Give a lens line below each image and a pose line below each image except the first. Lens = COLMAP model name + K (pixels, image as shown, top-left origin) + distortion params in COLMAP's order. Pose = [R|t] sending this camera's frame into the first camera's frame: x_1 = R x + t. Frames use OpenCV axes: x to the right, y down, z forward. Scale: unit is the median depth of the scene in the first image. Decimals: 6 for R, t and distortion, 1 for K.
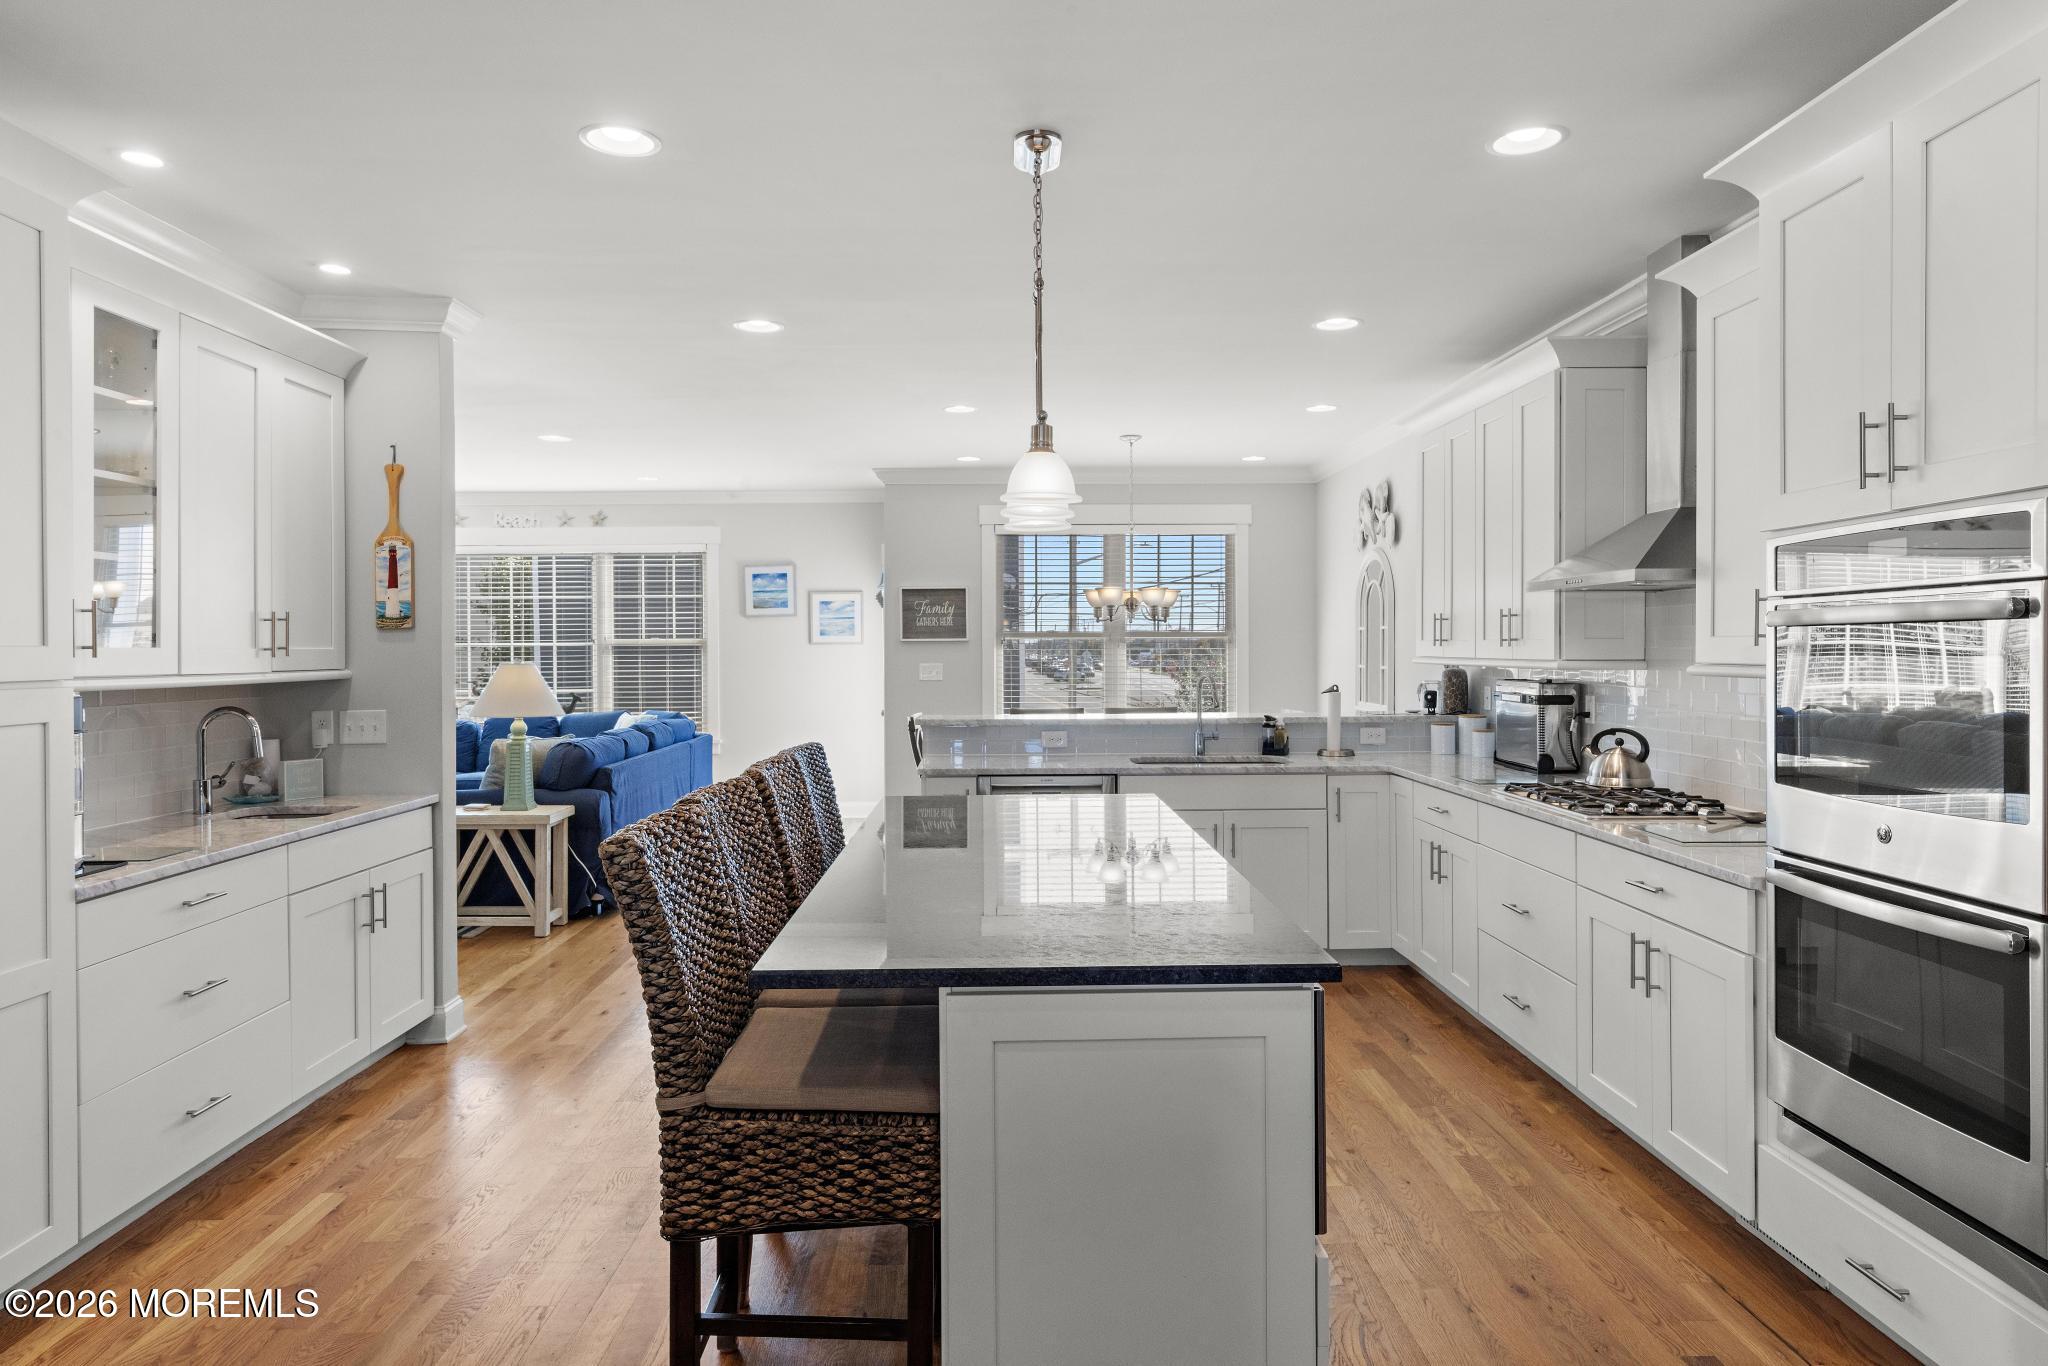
lens RADIAL K [[1233.3, 0, 1033.2], [0, 1233.3, 658.5], [0, 0, 1]] dist [-0.001434, -0.001056]
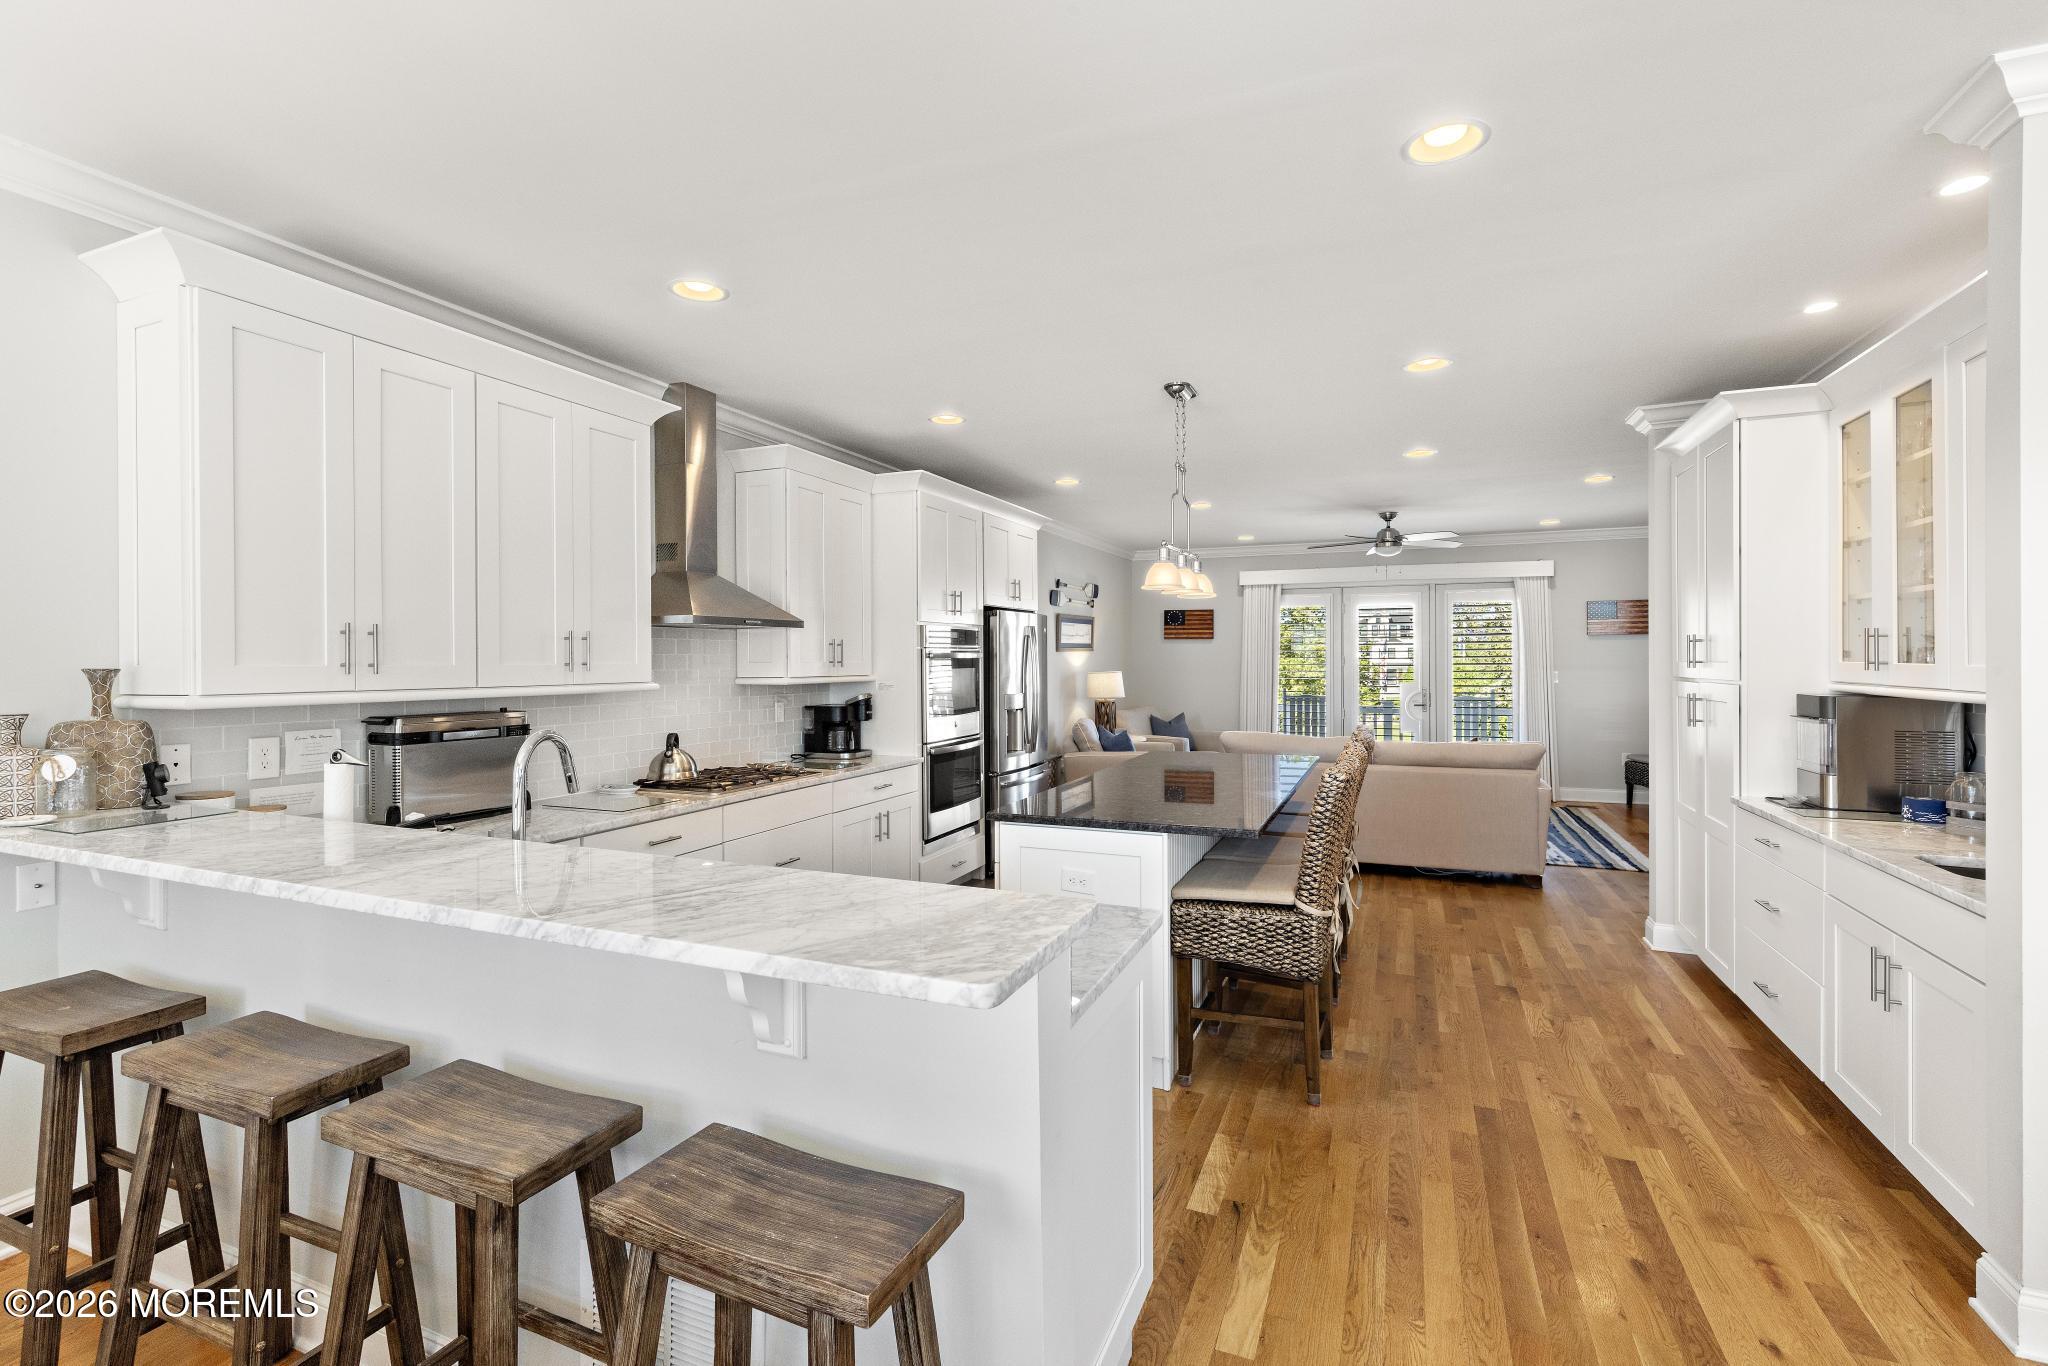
lens RADIAL K [[894.9, 0, 1028.0], [0, 894.9, 669.0], [0, 0, 1]] dist [0.001110, 0.000220]
pose [[-0.911777, 0.003567, 0.410670, -0.172840], [0.012014, 0.999766, 0.017991, -0.015497], [-0.410510, 0.021337, -0.911607, 1.179730]]
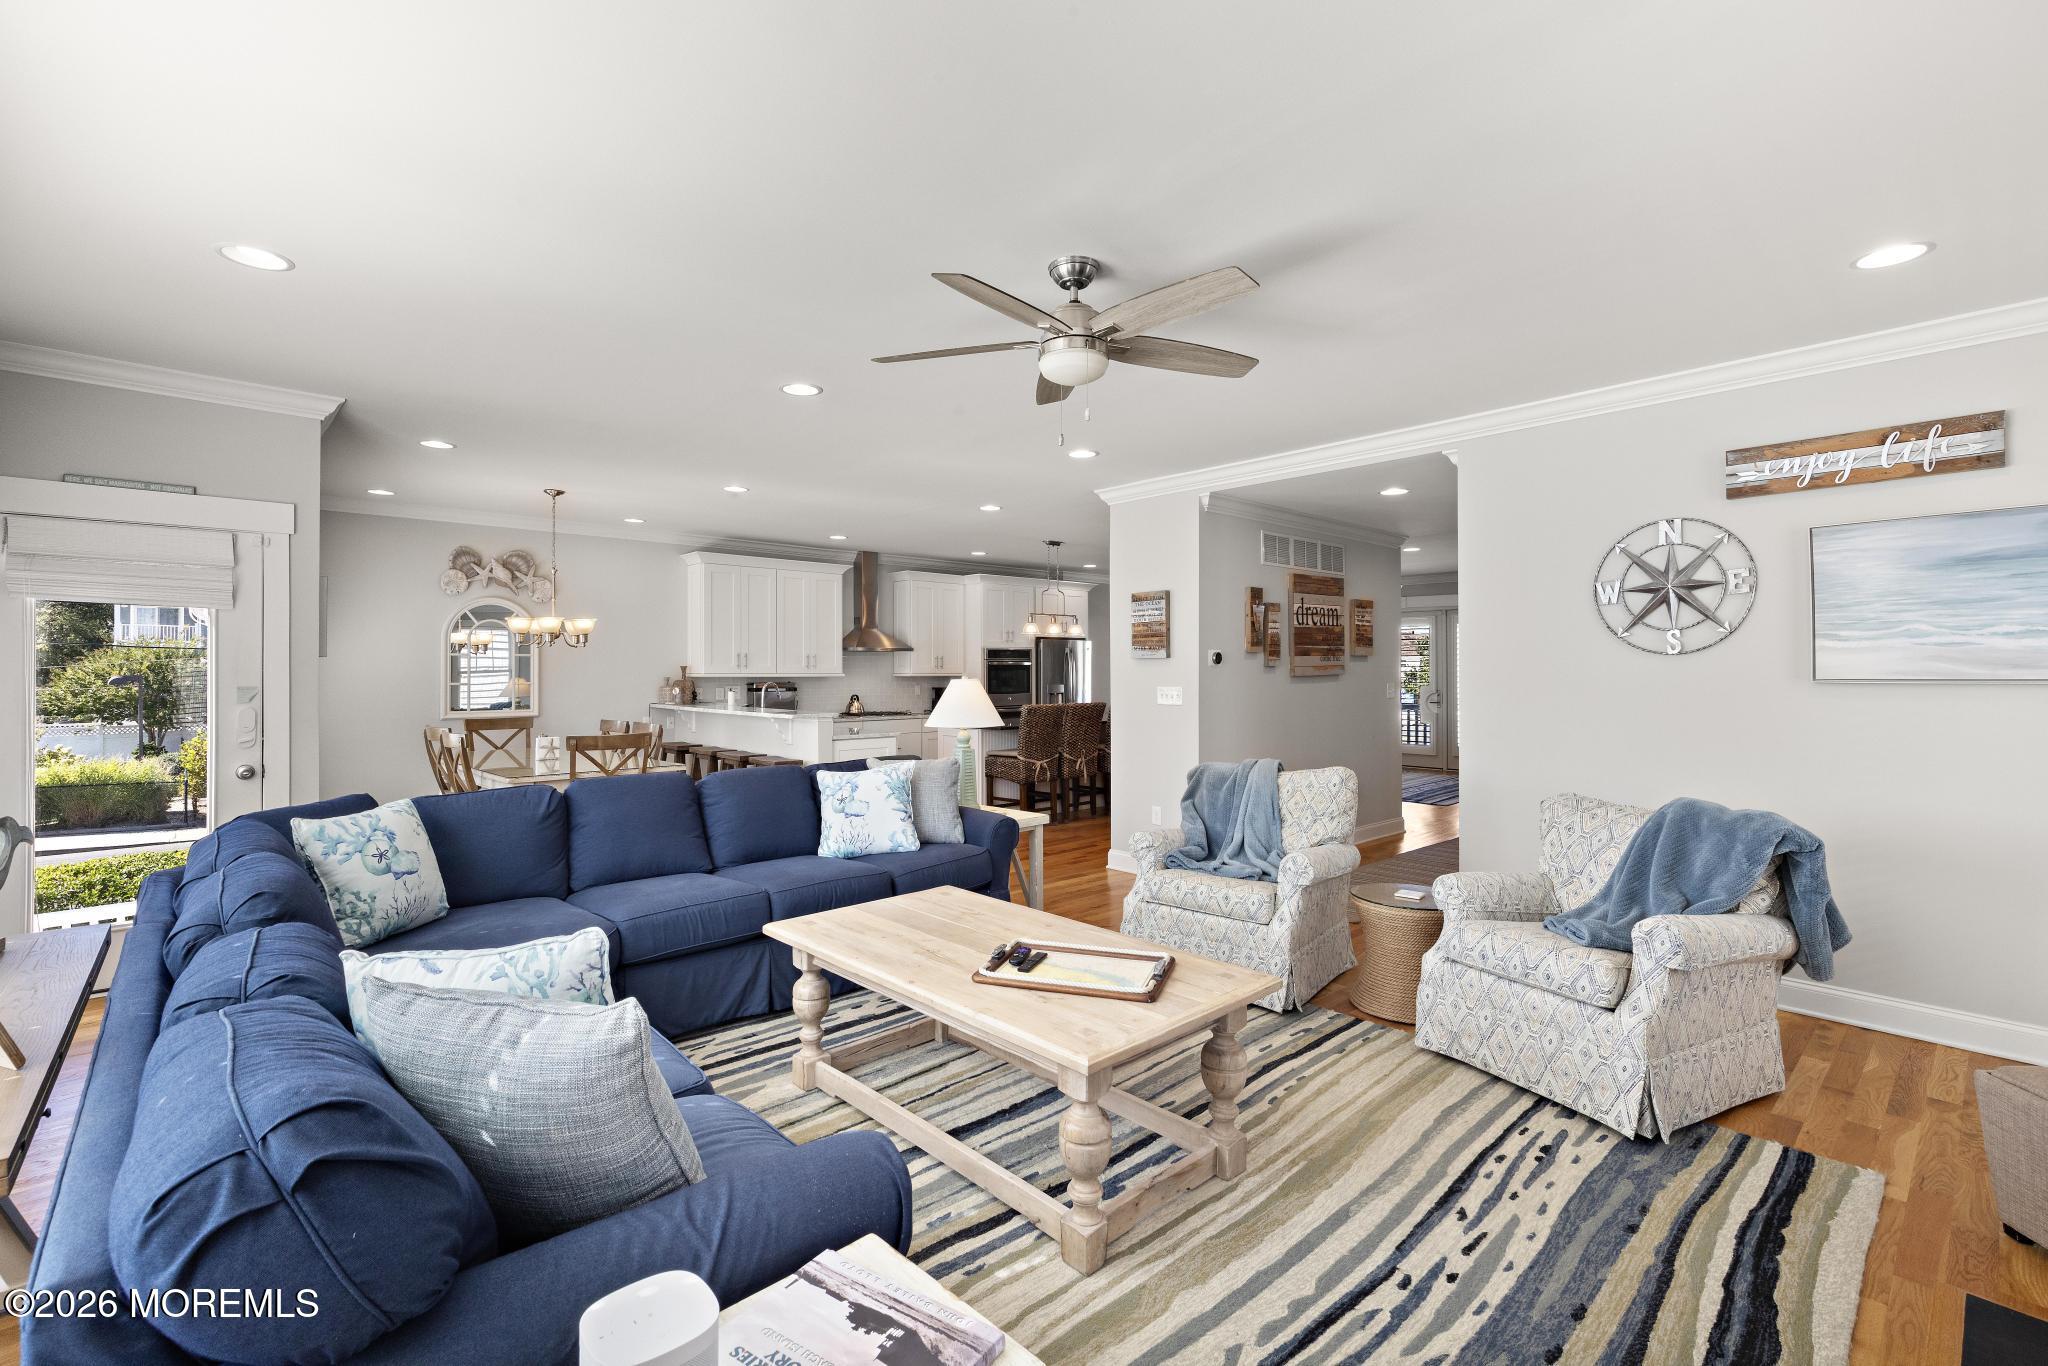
lens RADIAL K [[894.9, 0, 1028.0], [0, 894.9, 669.0], [0, 0, 1]] dist [0.001110, 0.000220]
pose [[-0.664961, 0.004888, 0.746862, -1.081783], [0.008620, 0.999962, 0.001131, -0.005393], [-0.746828, 0.007190, -0.664978, 1.531364]]
